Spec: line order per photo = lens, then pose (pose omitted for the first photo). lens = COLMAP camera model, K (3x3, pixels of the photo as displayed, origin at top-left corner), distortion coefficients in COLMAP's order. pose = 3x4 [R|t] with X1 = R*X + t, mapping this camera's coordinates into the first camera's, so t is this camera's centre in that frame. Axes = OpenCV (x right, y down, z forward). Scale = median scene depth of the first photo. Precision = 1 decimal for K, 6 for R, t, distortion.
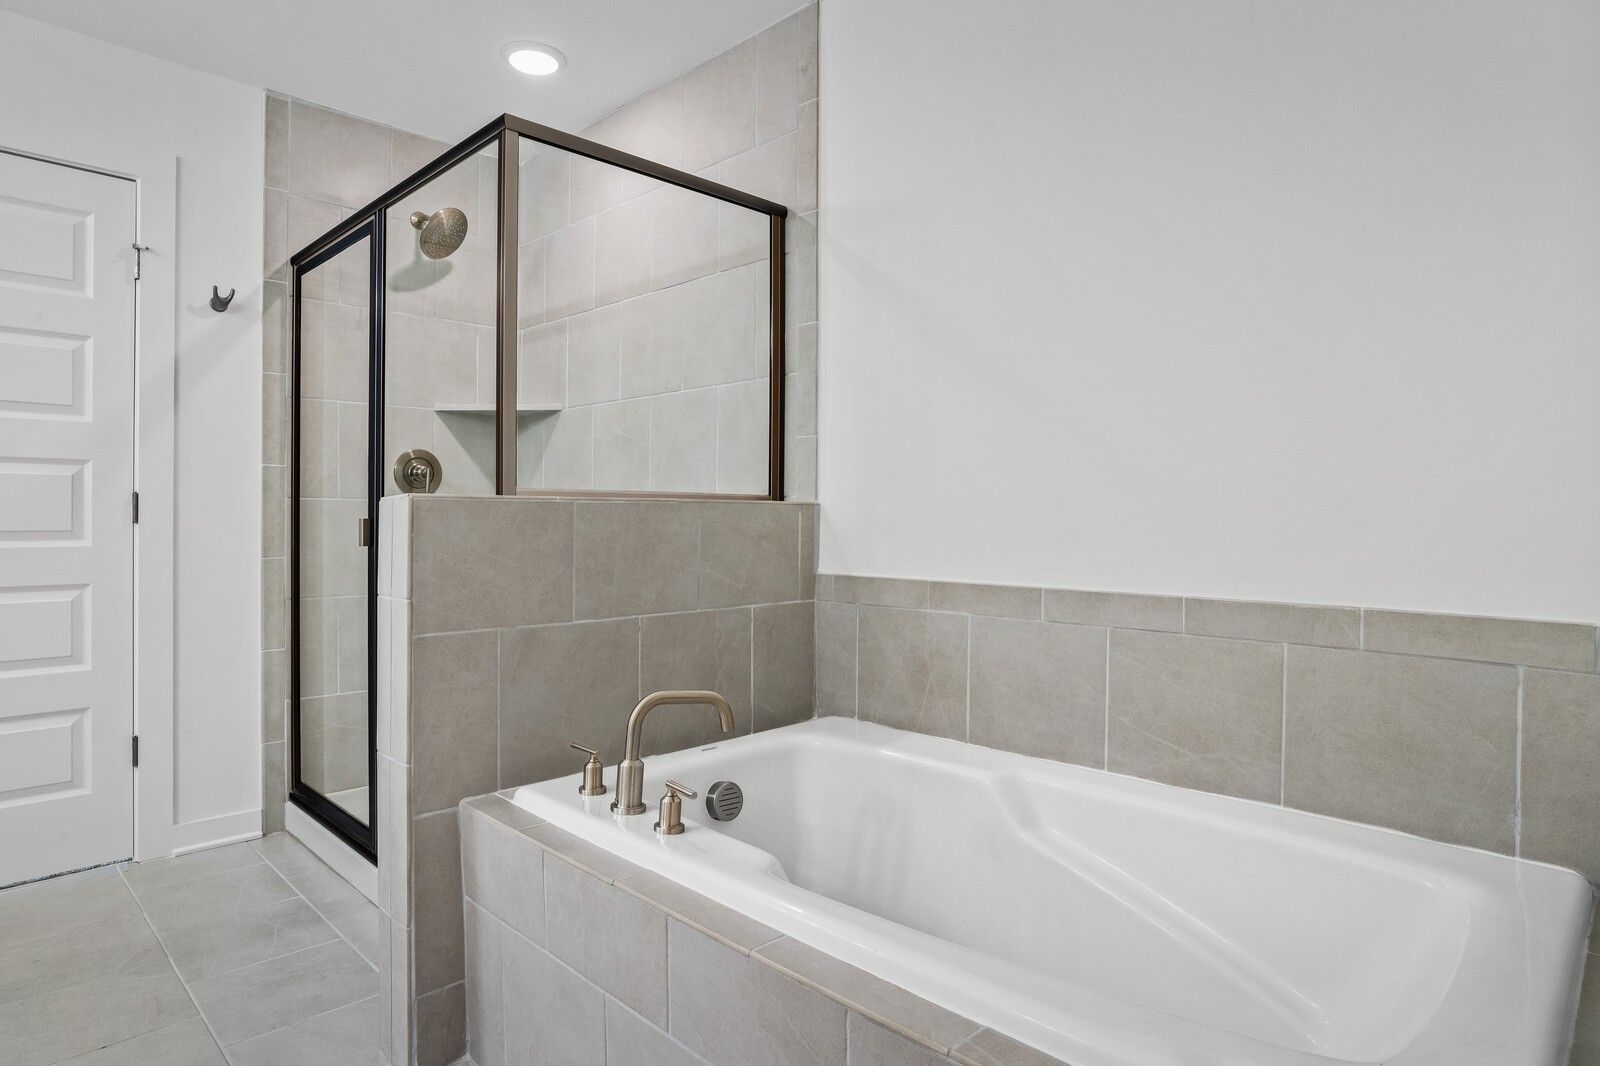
lens RADIAL K [[884.6, 0, 801.4], [0, 884.6, 462.9], [0, 0, 1]] dist [-0.068021, 0.030634]
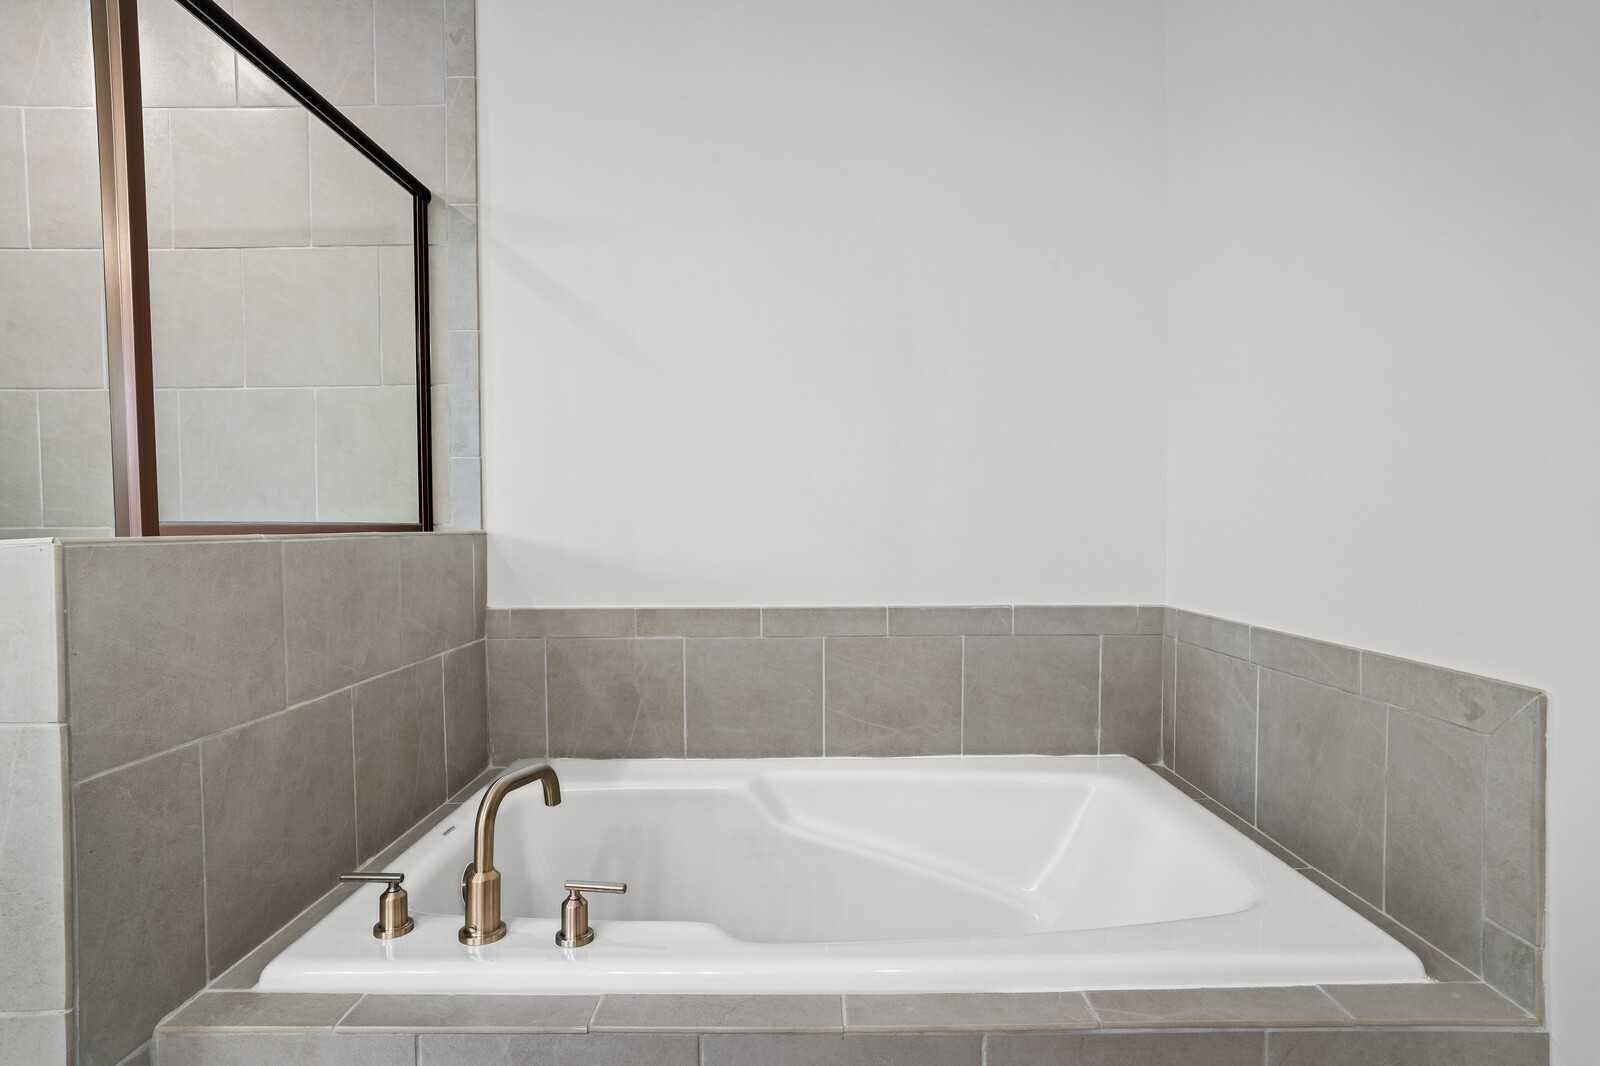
lens RADIAL K [[763.6, 0, 801.4], [0, 763.6, 527.1], [0, 0, 1]] dist [-0.066525, 0.026455]
pose [[0.716107, -0.010352, 0.697914, -0.364218], [-0.029730, 0.998530, 0.045316, -0.005935], [-0.697357, -0.053200, 0.714746, 0.274442]]
